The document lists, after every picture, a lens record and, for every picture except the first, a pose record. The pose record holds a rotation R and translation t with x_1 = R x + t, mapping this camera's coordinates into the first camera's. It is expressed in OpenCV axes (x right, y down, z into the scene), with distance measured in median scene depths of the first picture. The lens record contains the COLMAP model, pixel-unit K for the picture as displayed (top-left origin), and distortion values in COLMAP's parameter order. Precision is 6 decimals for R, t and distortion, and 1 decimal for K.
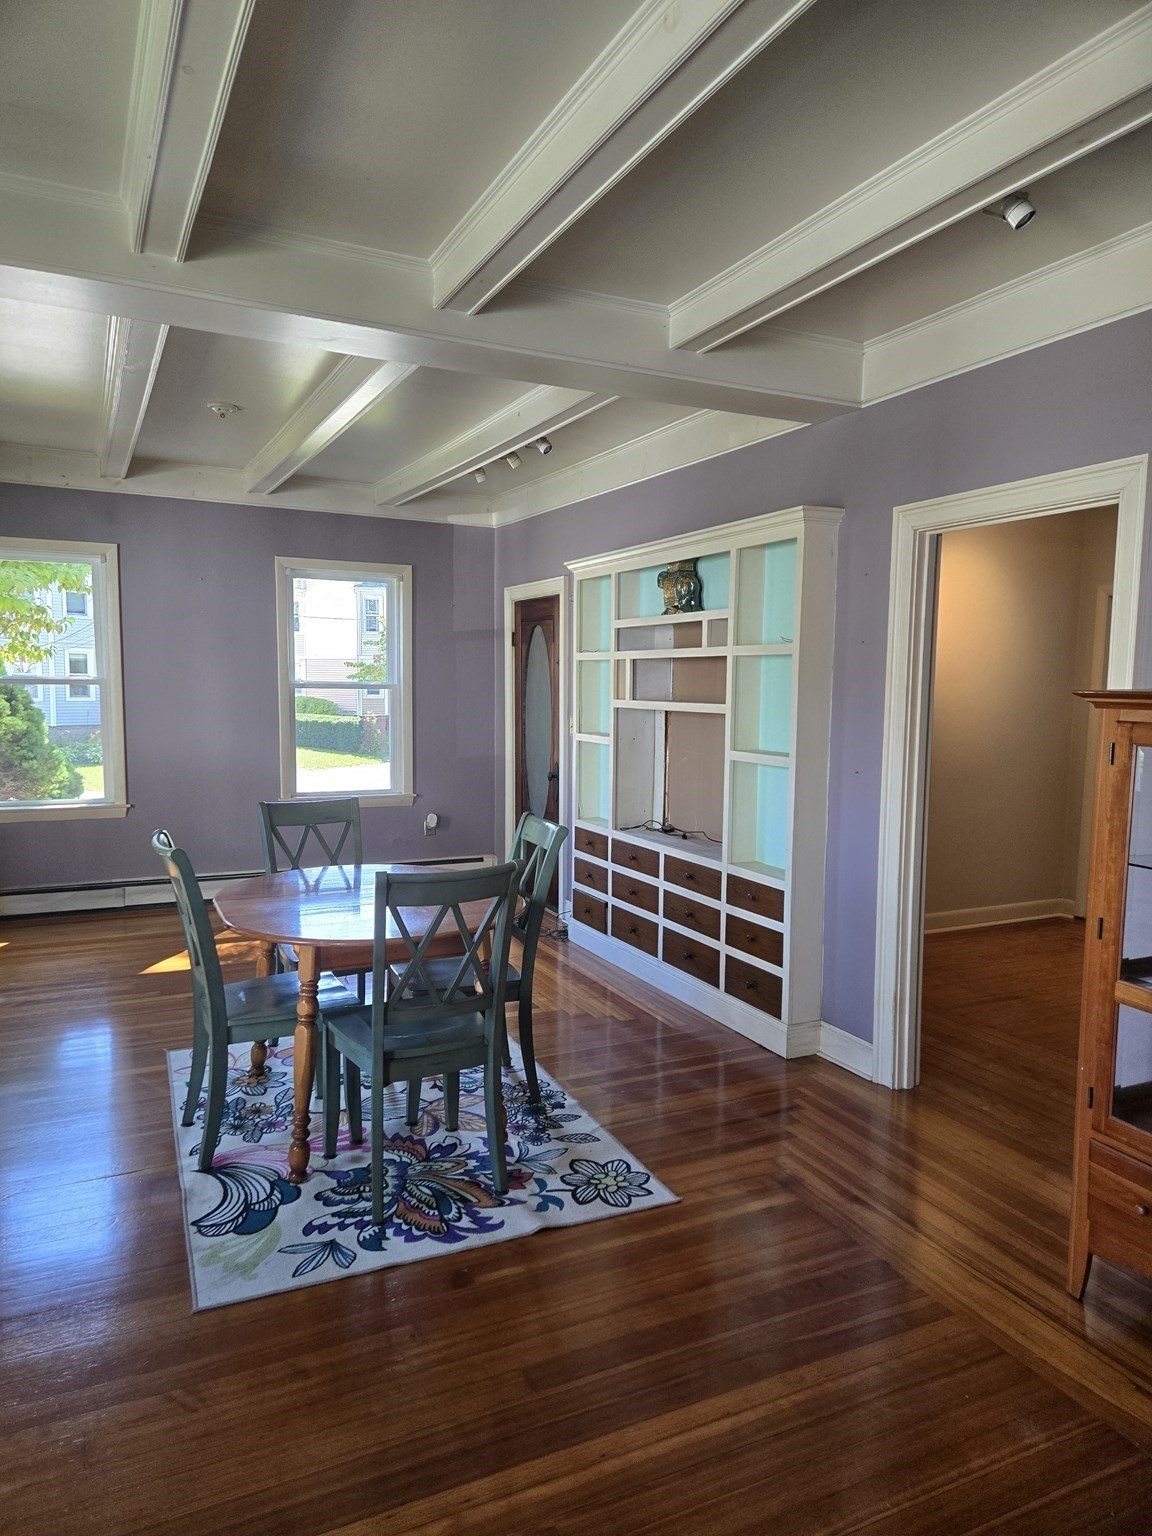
lens RADIAL K [[1029.8, 0, 573.1], [0, 1029.8, 772.3], [0, 0, 1]] dist [0.078375, -0.067622]
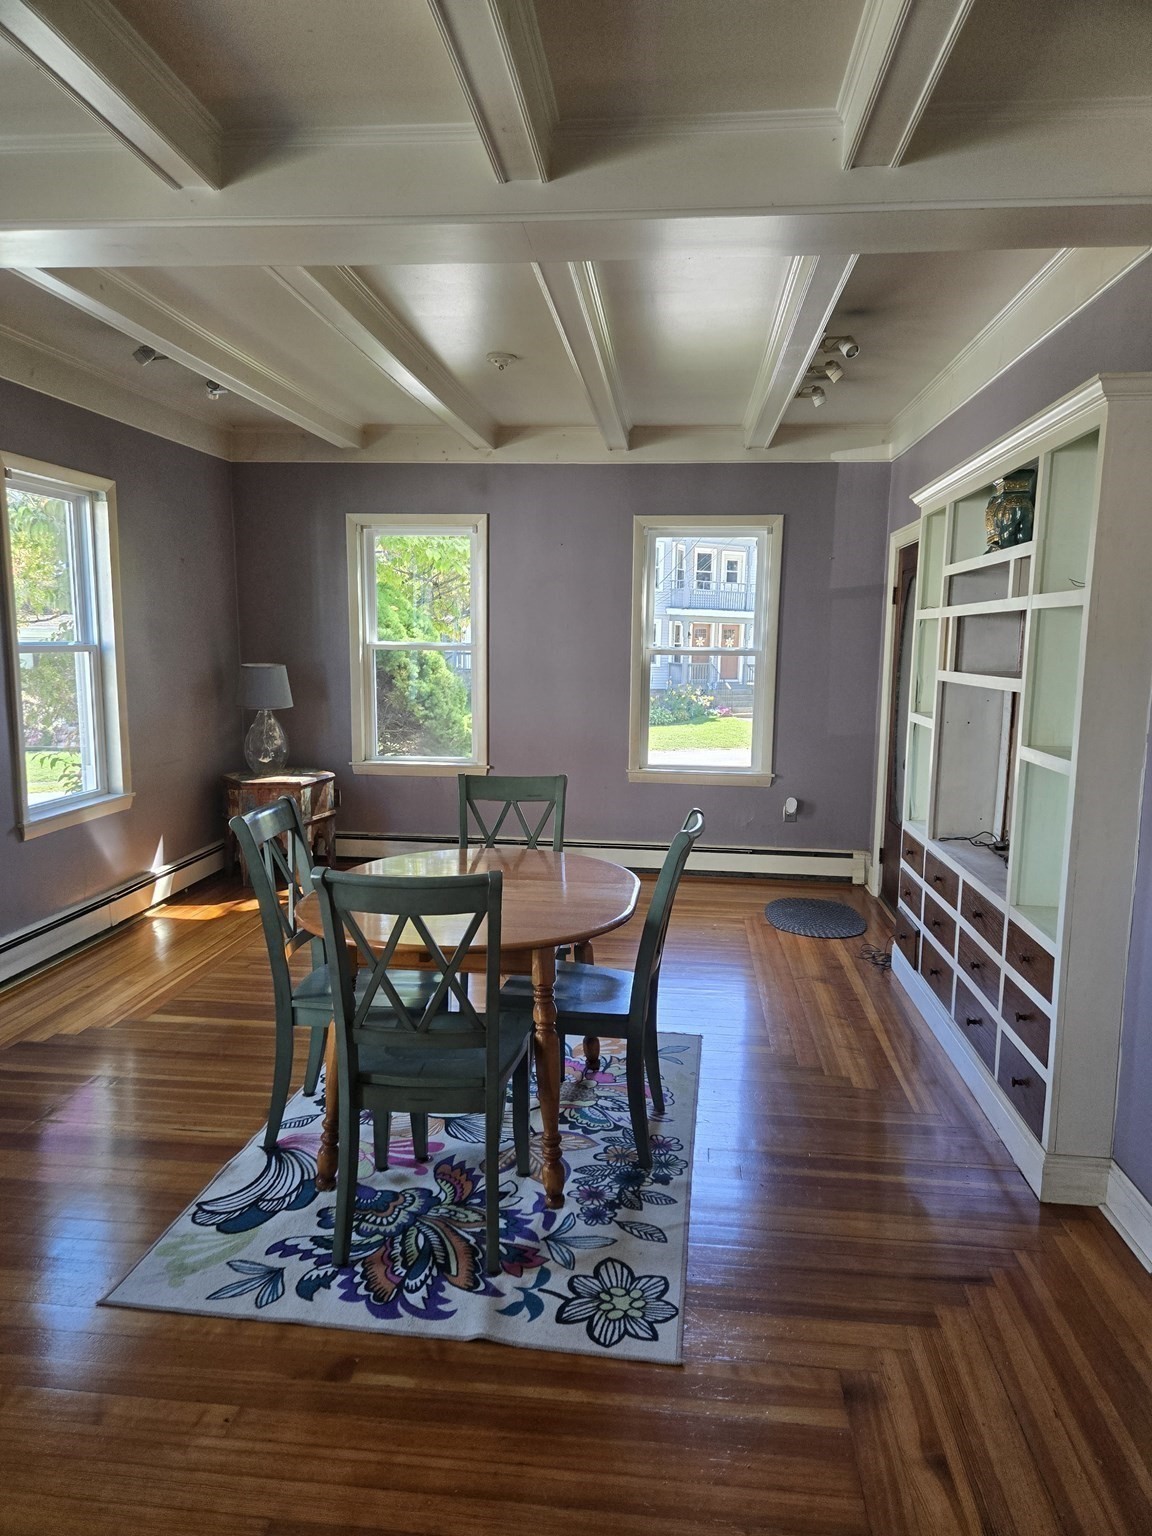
lens RADIAL K [[1029.8, 0, 569.8], [0, 1029.8, 776.9], [0, 0, 1]] dist [0.078375, -0.067622]
pose [[0.845645, 0.069240, -0.529235, 0.369485], [-0.050132, 0.997470, 0.050396, -0.027764], [0.531386, -0.016085, 0.846977, 0.325268]]
